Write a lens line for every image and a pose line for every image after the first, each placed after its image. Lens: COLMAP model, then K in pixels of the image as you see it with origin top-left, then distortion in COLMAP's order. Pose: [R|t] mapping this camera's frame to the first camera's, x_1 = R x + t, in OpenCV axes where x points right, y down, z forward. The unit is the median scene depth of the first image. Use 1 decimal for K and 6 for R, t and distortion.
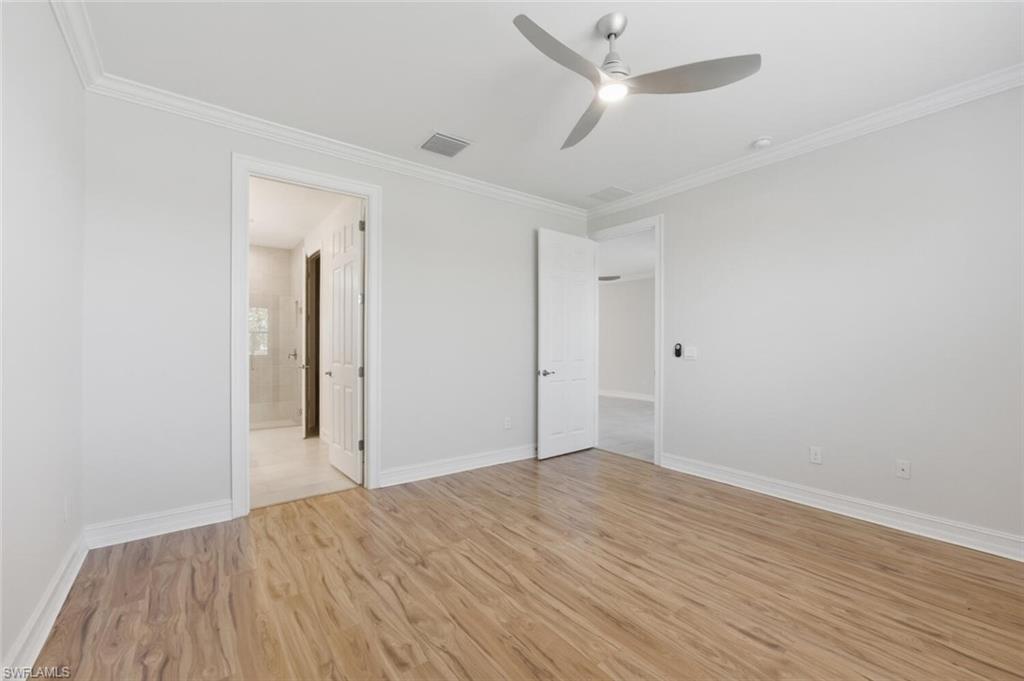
lens RADIAL K [[414.8, 0, 509.4], [0, 414.8, 343.0], [0, 0, 1]] dist [-0.001231, 0.000513]
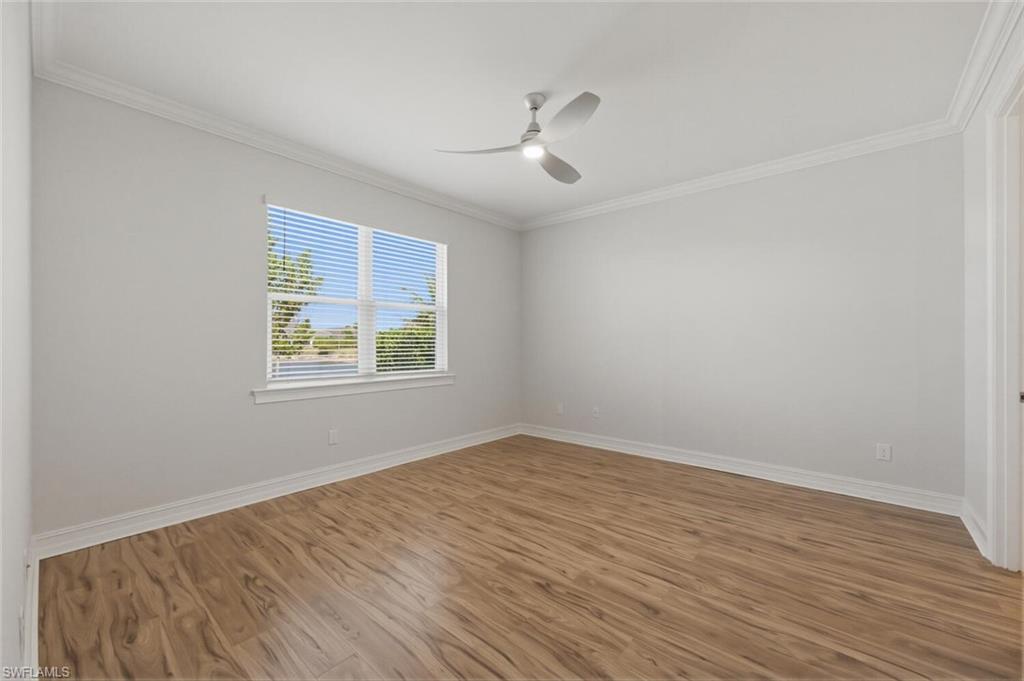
lens RADIAL K [[414.8, 0, 509.4], [0, 414.8, 343.0], [0, 0, 1]] dist [-0.001231, 0.000513]
pose [[-0.977013, -0.004215, -0.213140, 0.501065], [-0.003360, 0.999985, -0.004376, 0.010726], [0.213155, -0.003559, -0.977012, 1.895541]]
